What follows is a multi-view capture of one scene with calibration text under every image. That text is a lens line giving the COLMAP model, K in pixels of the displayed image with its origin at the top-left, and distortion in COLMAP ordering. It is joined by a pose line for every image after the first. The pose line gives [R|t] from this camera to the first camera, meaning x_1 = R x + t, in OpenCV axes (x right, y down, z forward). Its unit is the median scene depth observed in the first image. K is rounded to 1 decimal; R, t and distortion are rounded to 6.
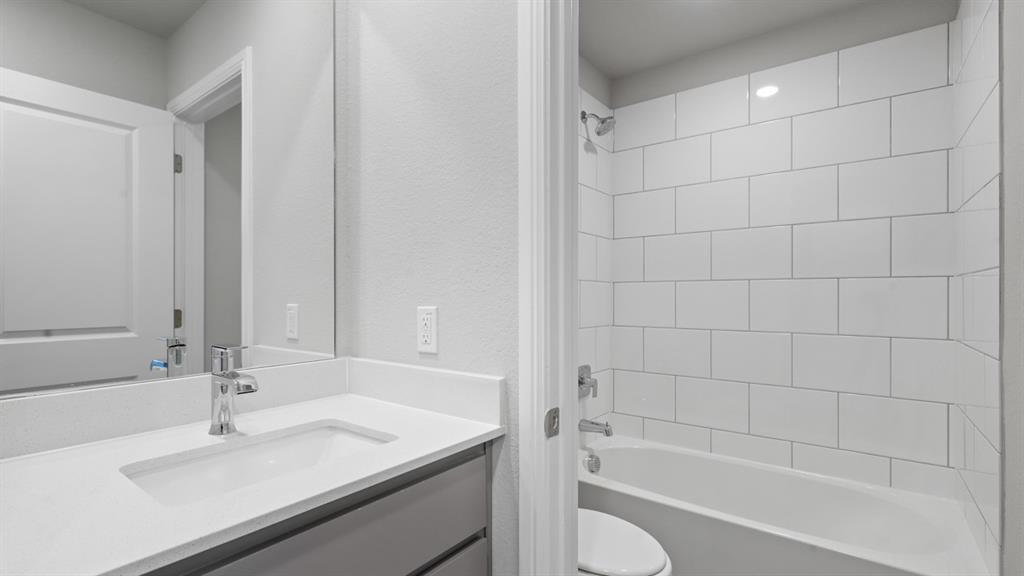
lens RADIAL K [[462.8, 0, 511.8], [0, 462.8, 296.9], [0, 0, 1]] dist [-0.000139, -0.000356]
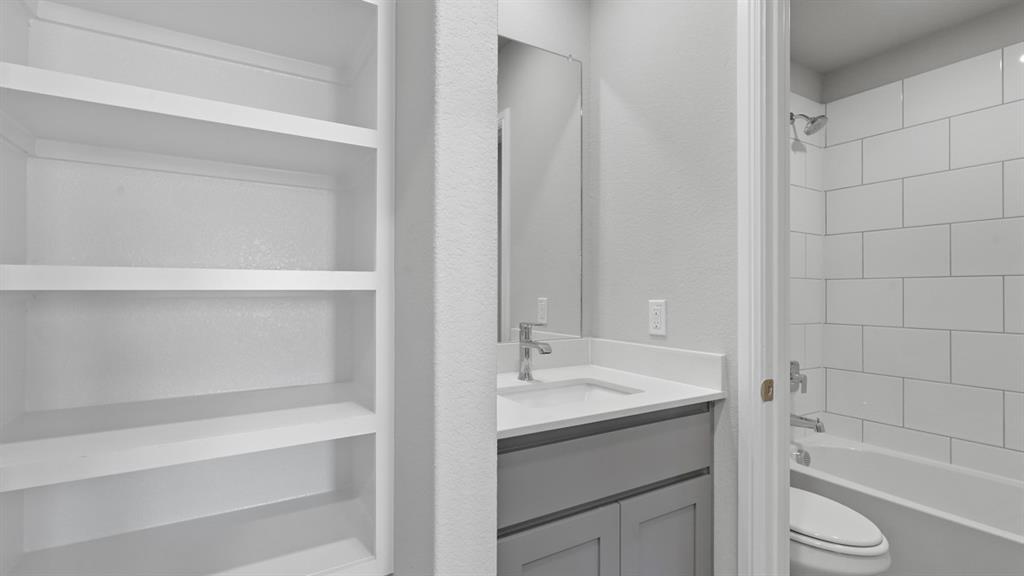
lens RADIAL K [[464.4, 0, 510.5], [0, 464.4, 291.7], [0, 0, 1]] dist [-0.000091, 0.000550]
pose [[0.927692, 0.000870, -0.373345, -0.043801], [-0.003382, 0.999976, -0.006073, 0.003919], [0.373330, 0.006896, 0.927673, -0.218059]]
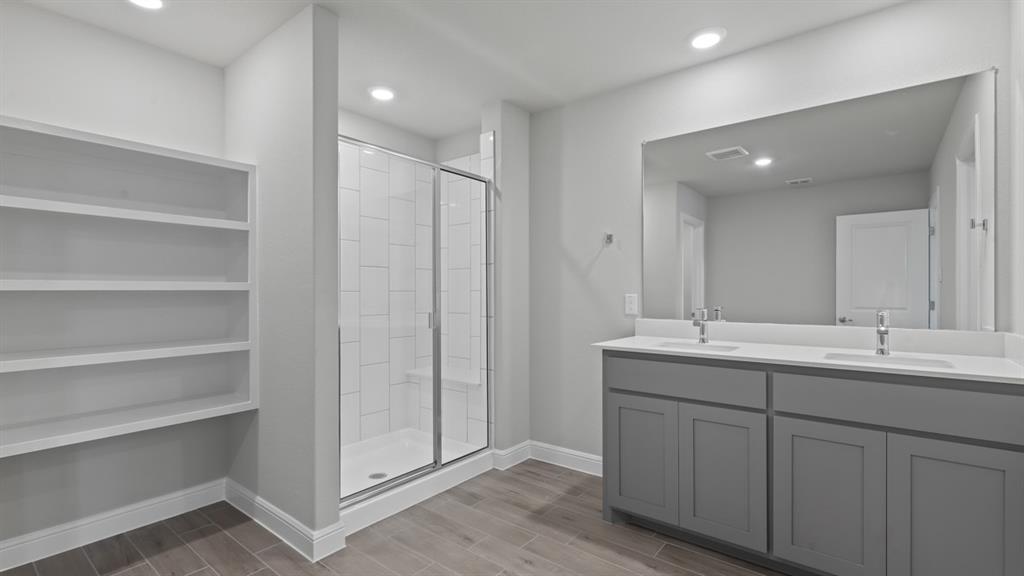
lens RADIAL K [[461.2, 0, 510.2], [0, 461.2, 293.1], [0, 0, 1]] dist [0.002123, 0.000367]
pose [[-0.021785, 0.002079, -0.999761, 0.688510], [0.000936, 0.999997, 0.002059, 0.007607], [0.999762, -0.000891, -0.021787, -0.286742]]
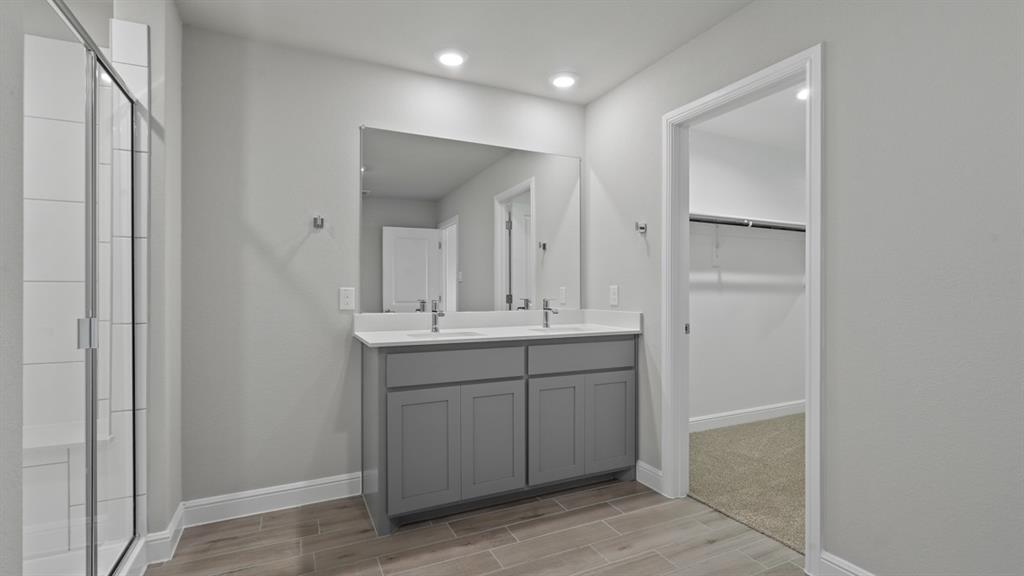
lens RADIAL K [[464.4, 0, 510.5], [0, 464.4, 291.7], [0, 0, 1]] dist [-0.000091, 0.000550]
pose [[0.888706, -0.002181, -0.458472, 0.274464], [0.002112, 0.999998, -0.000664, 0.027123], [0.458472, -0.000379, 0.888709, -0.876602]]
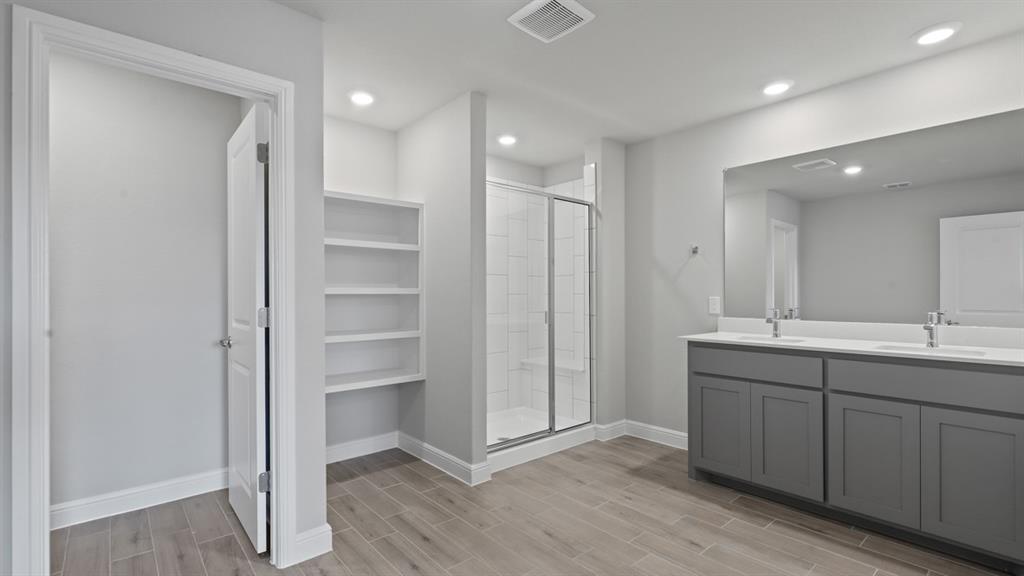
lens RADIAL K [[464.4, 0, 510.5], [0, 464.4, 291.7], [0, 0, 1]] dist [-0.000091, 0.000550]
pose [[-0.204866, -0.005924, -0.978772, 1.065993], [0.001089, 0.999980, -0.006280, 0.005834], [0.978789, -0.002352, -0.204856, -0.325708]]
